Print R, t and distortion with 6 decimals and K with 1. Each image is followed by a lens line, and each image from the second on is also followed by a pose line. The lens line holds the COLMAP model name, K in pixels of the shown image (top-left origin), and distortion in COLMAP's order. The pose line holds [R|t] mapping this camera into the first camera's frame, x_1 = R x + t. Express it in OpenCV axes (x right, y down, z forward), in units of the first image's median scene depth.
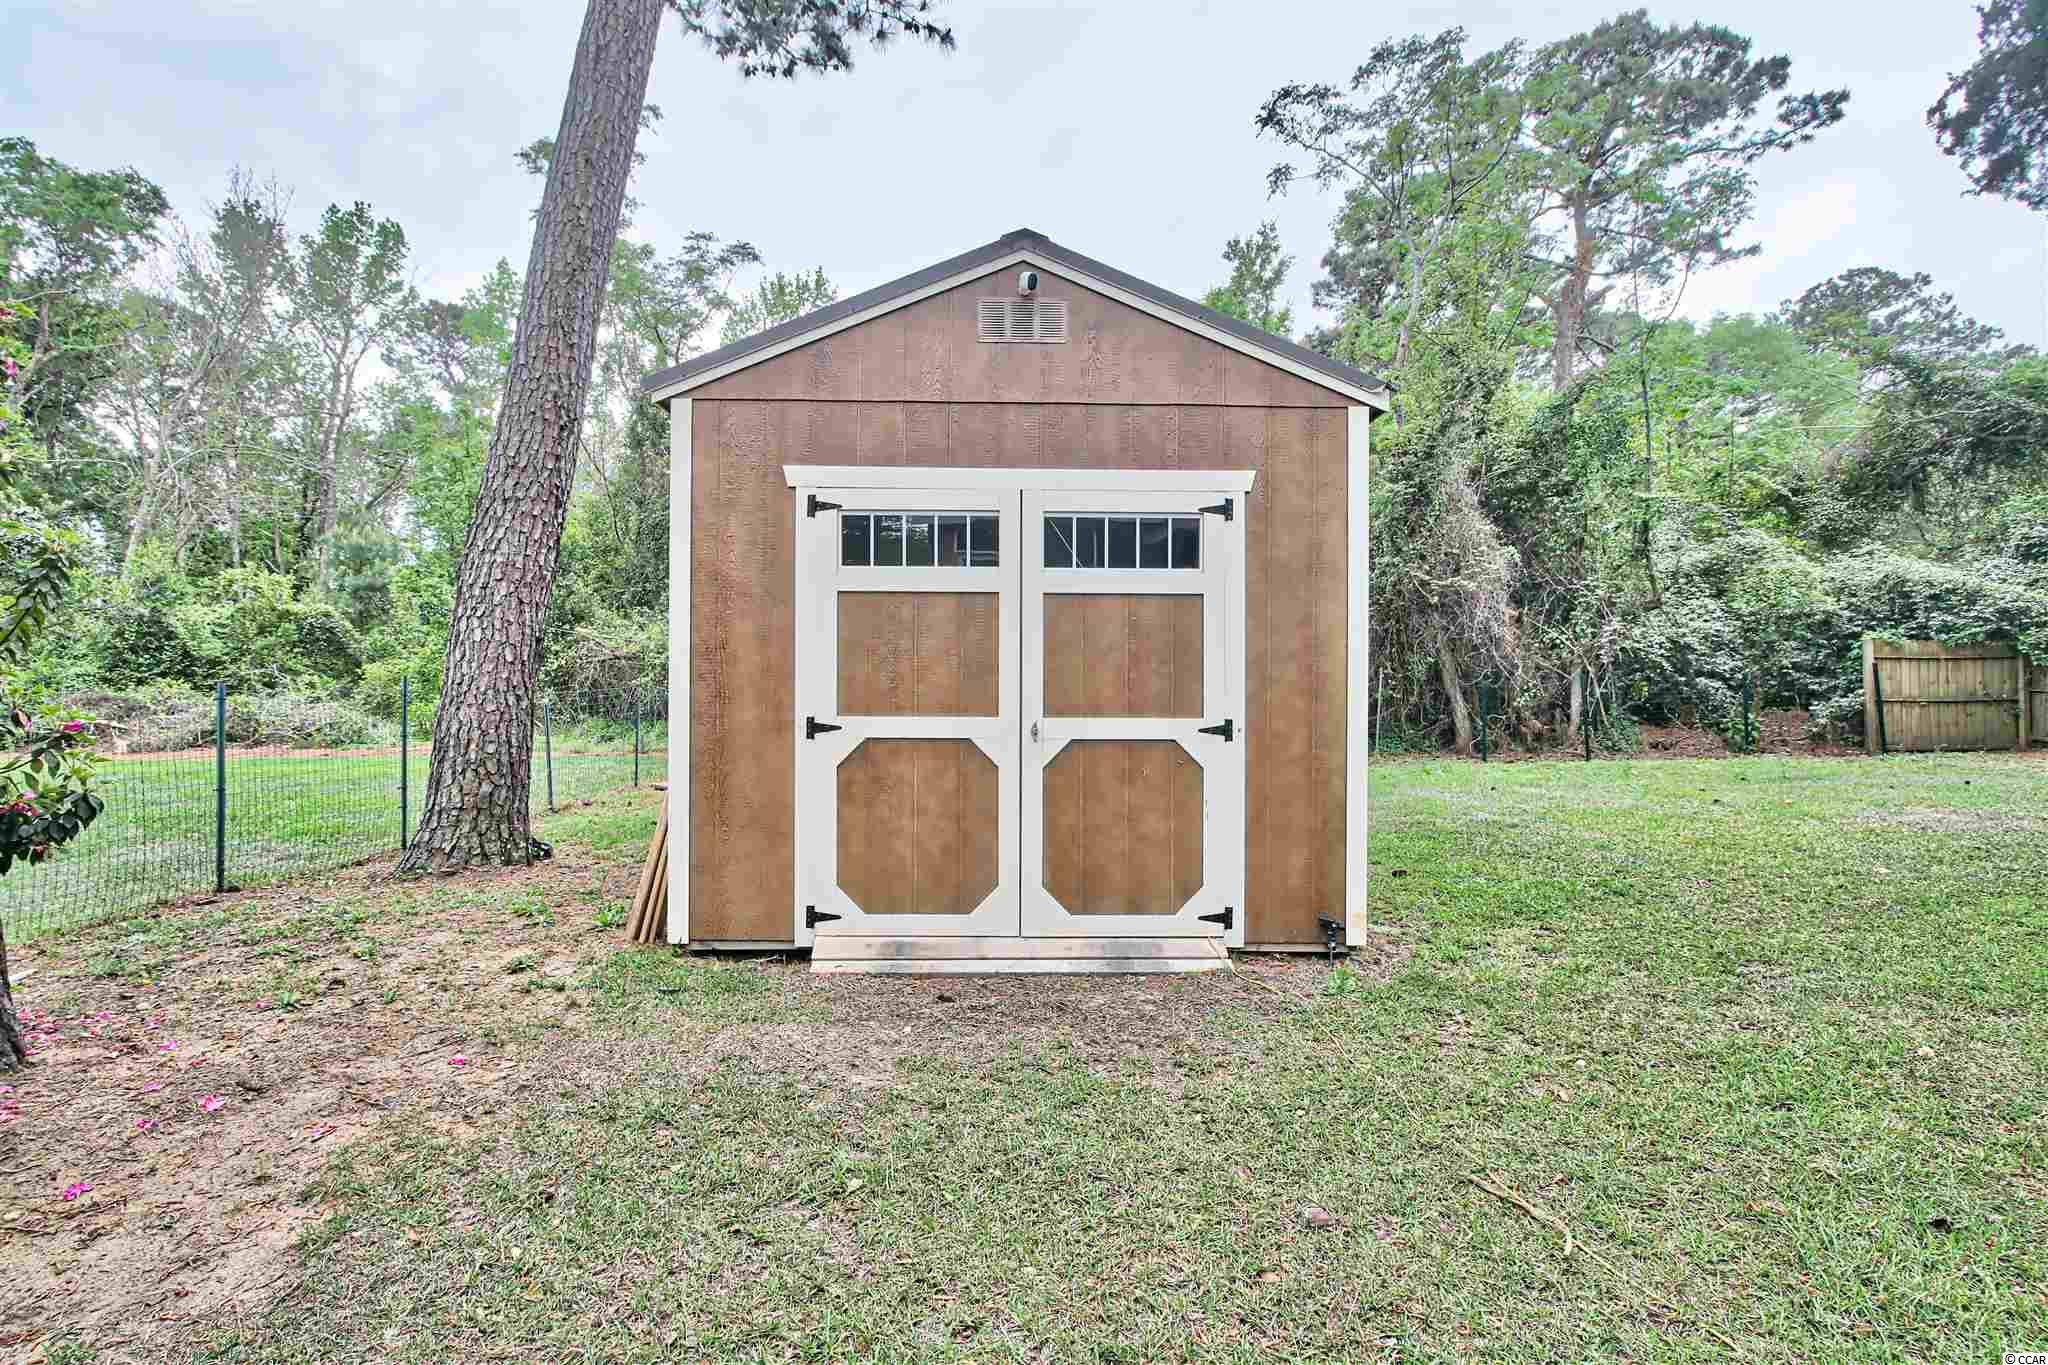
lens RADIAL K [[947.9, 0, 1015.5], [0, 947.9, 676.1], [0, 0, 1]] dist [0.001382, -0.014328]
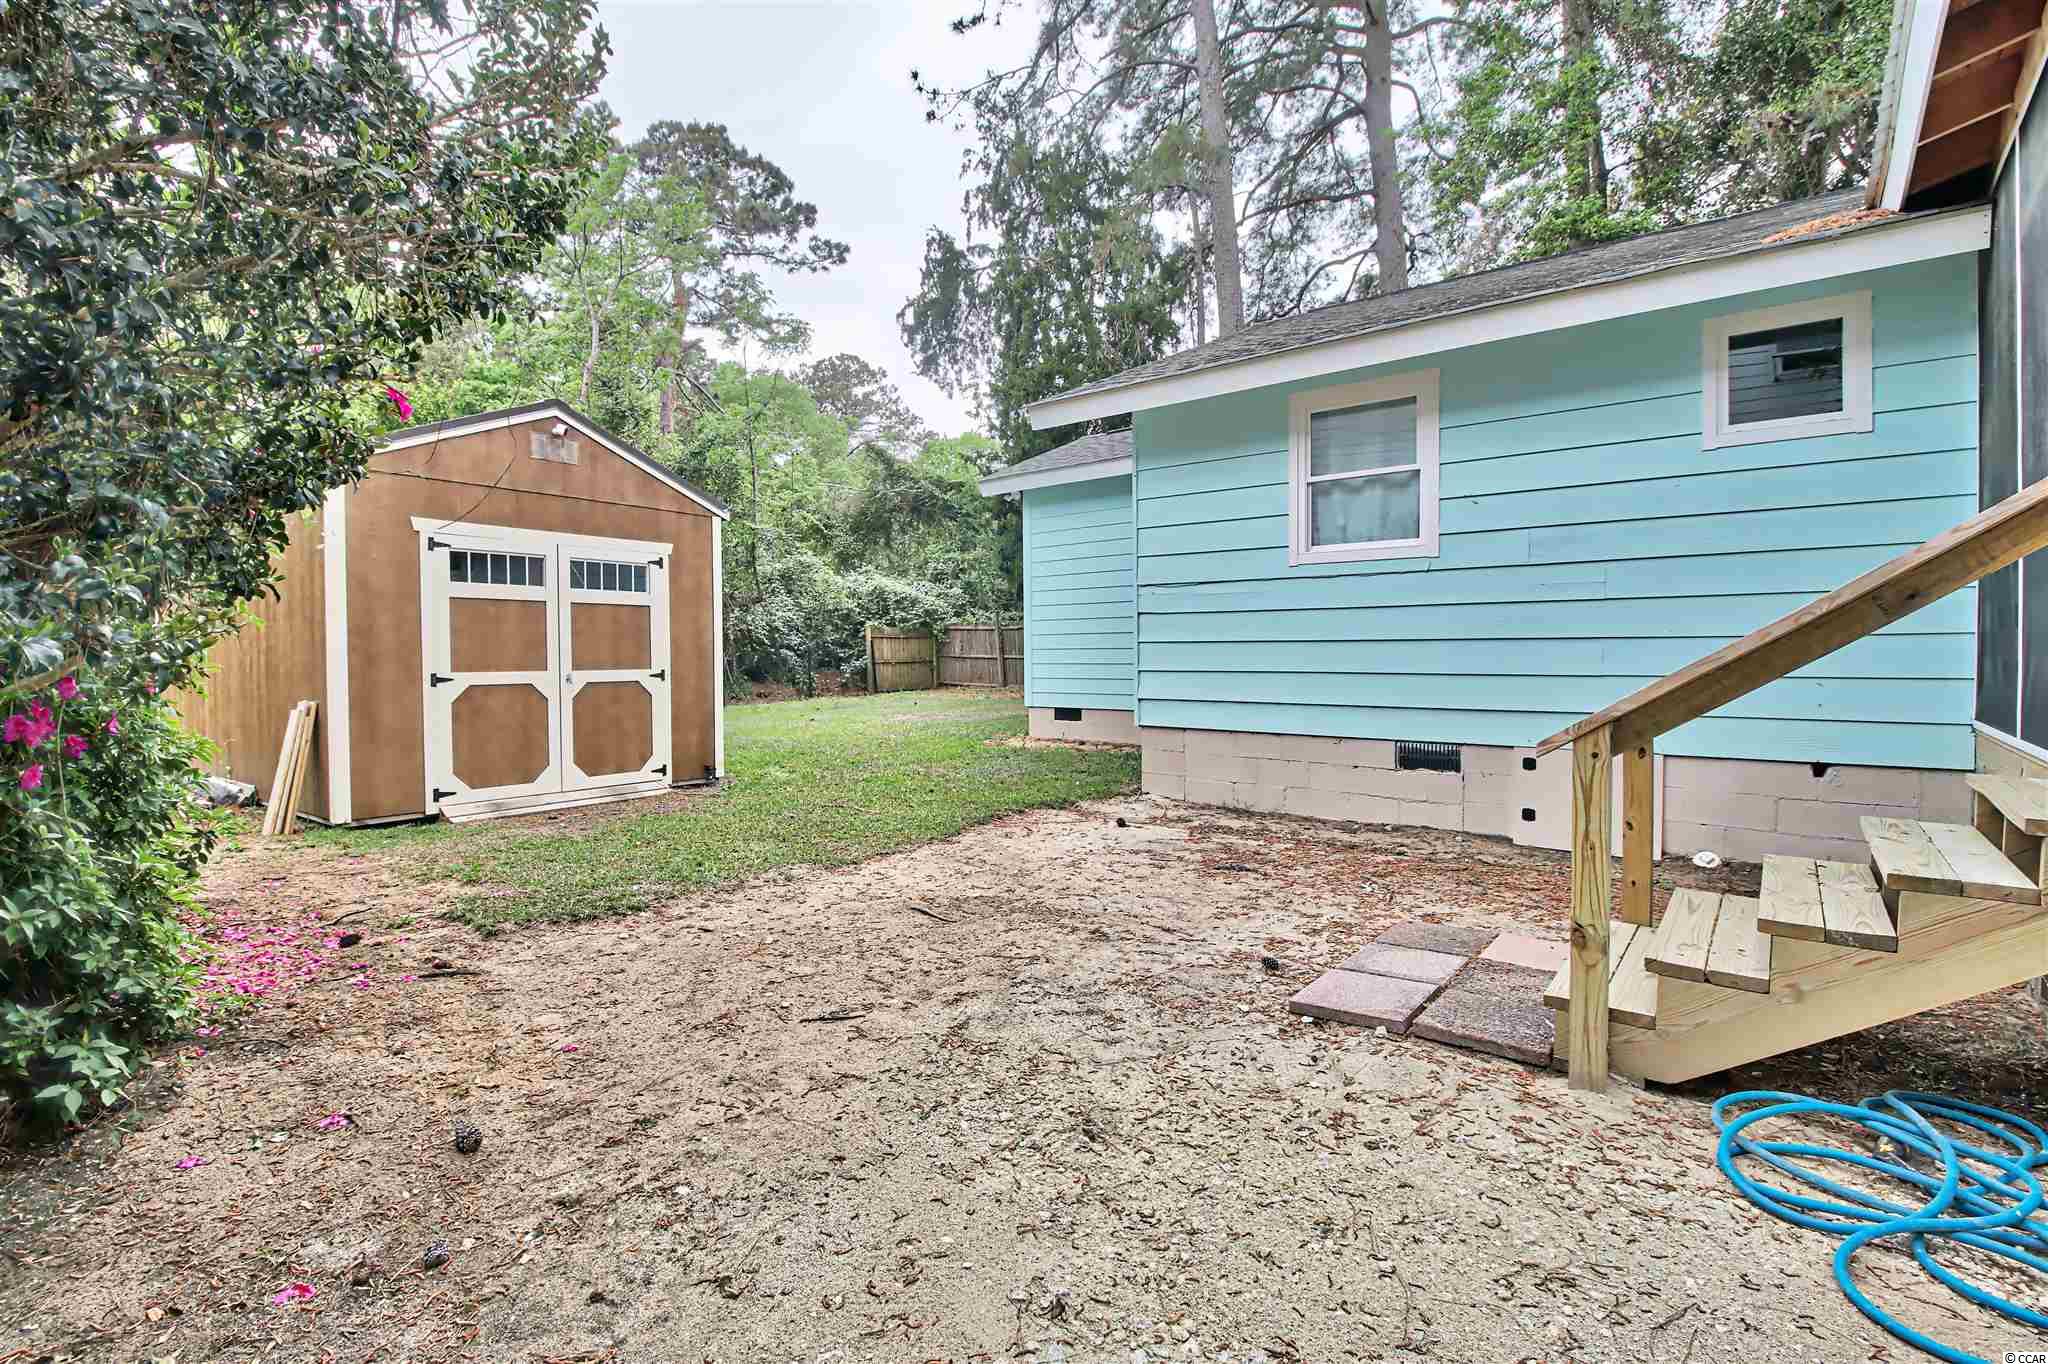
lens RADIAL K [[947.9, 0, 1015.5], [0, 947.9, 675.6], [0, 0, 1]] dist [0.001382, -0.014328]
pose [[0.610733, -0.025749, 0.791418, -0.267603], [0.004119, 0.999561, 0.029342, 0.000927], [-0.791826, -0.014660, 0.610571, -0.236612]]
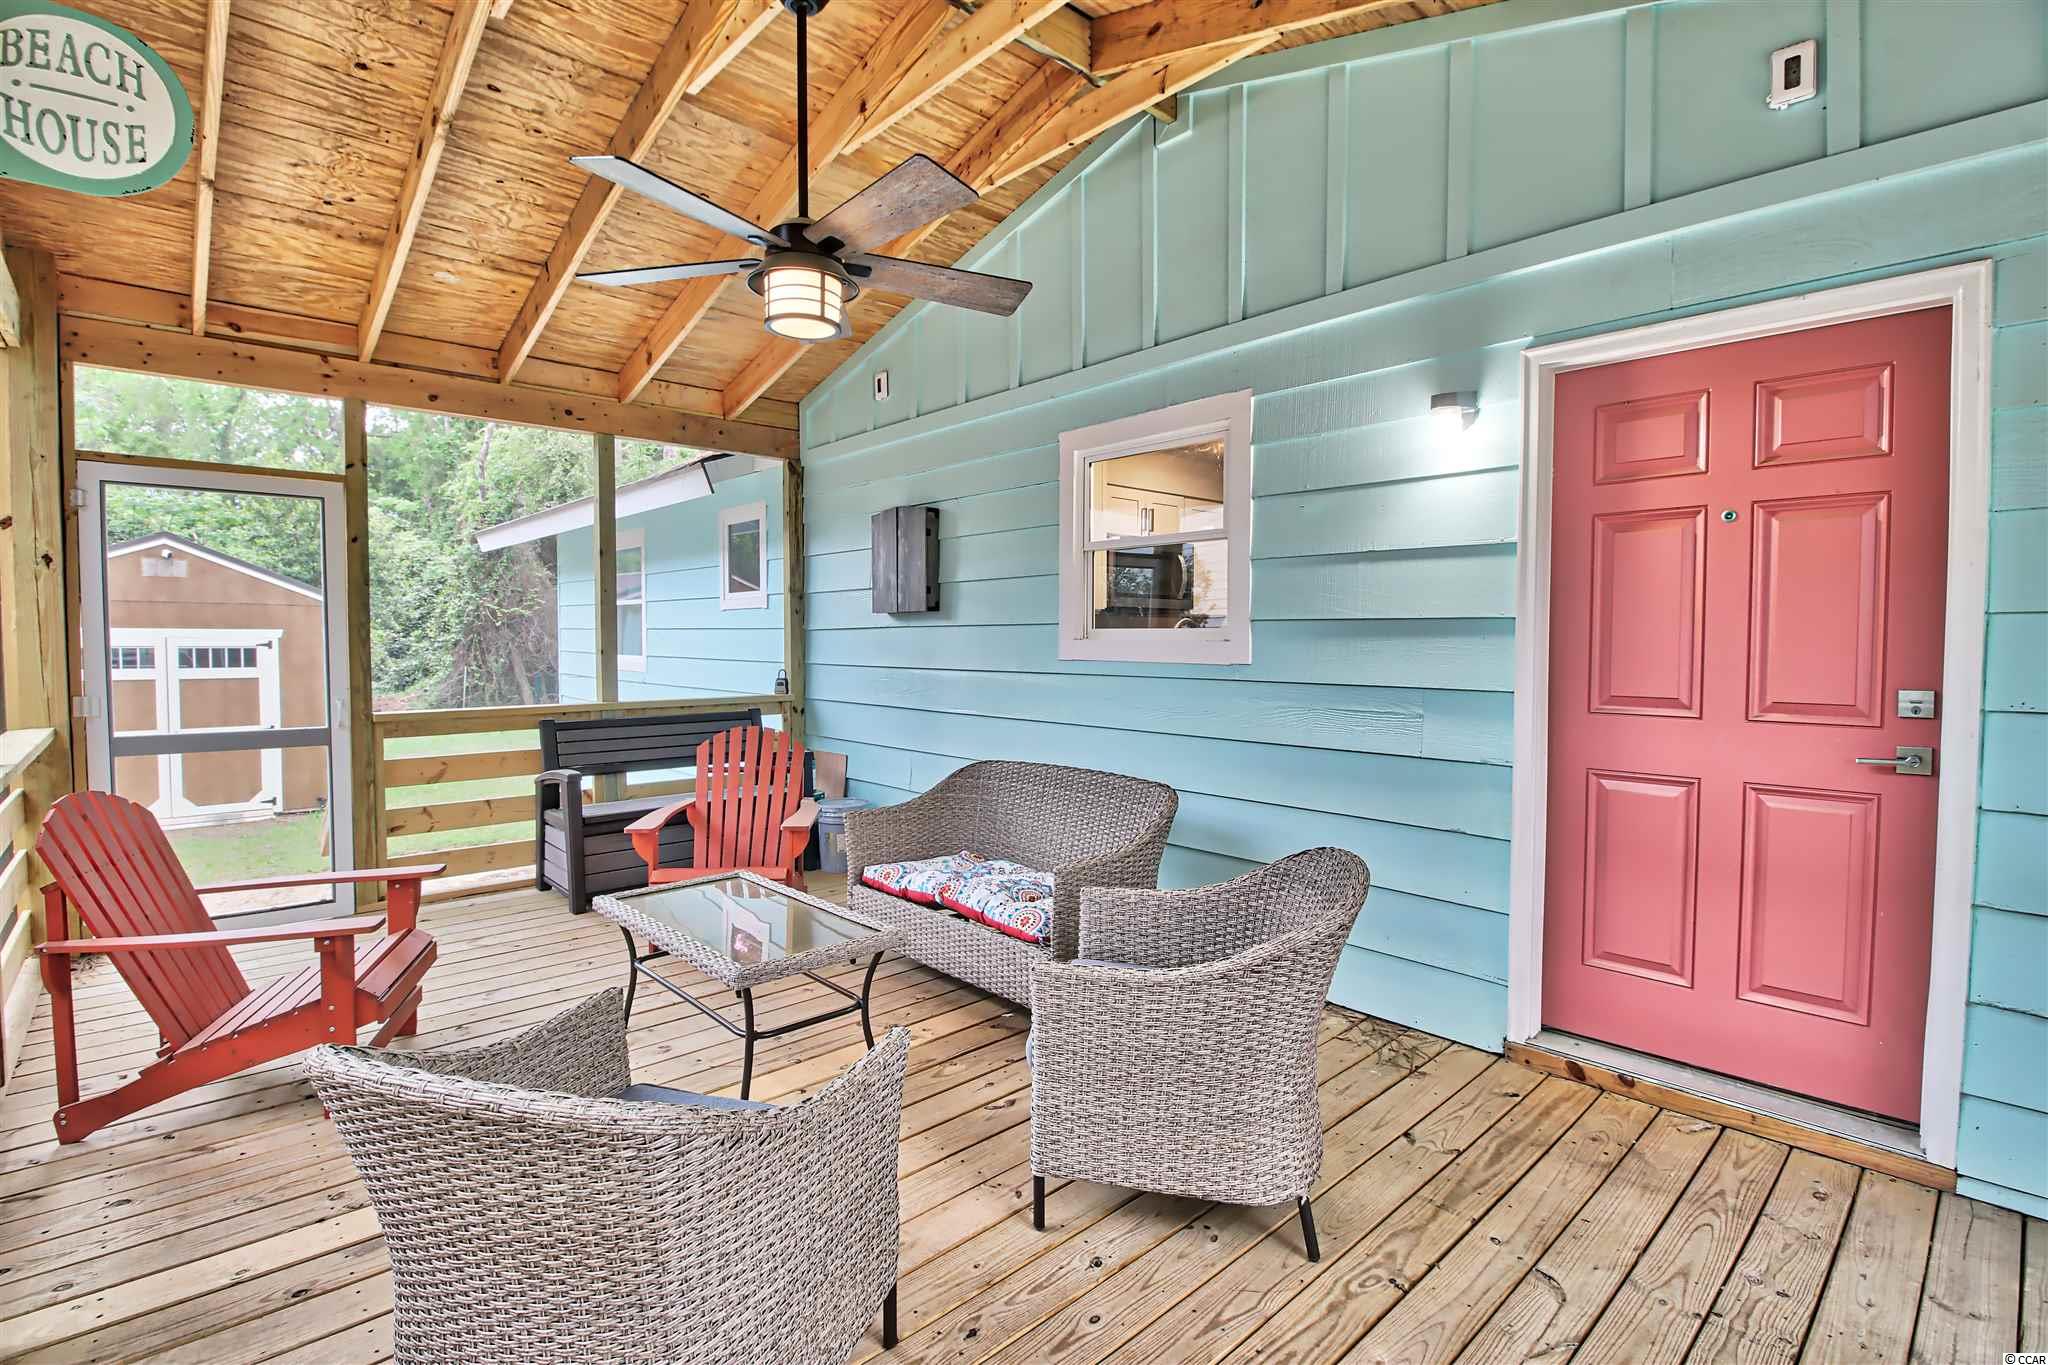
lens RADIAL K [[947.9, 0, 1015.5], [0, 947.9, 676.1], [0, 0, 1]] dist [0.001382, -0.014328]
pose [[0.721555, -0.027905, 0.691795, -0.027680], [-0.006080, 0.998894, 0.046634, -0.067377], [-0.692331, -0.037856, 0.720587, -0.687040]]
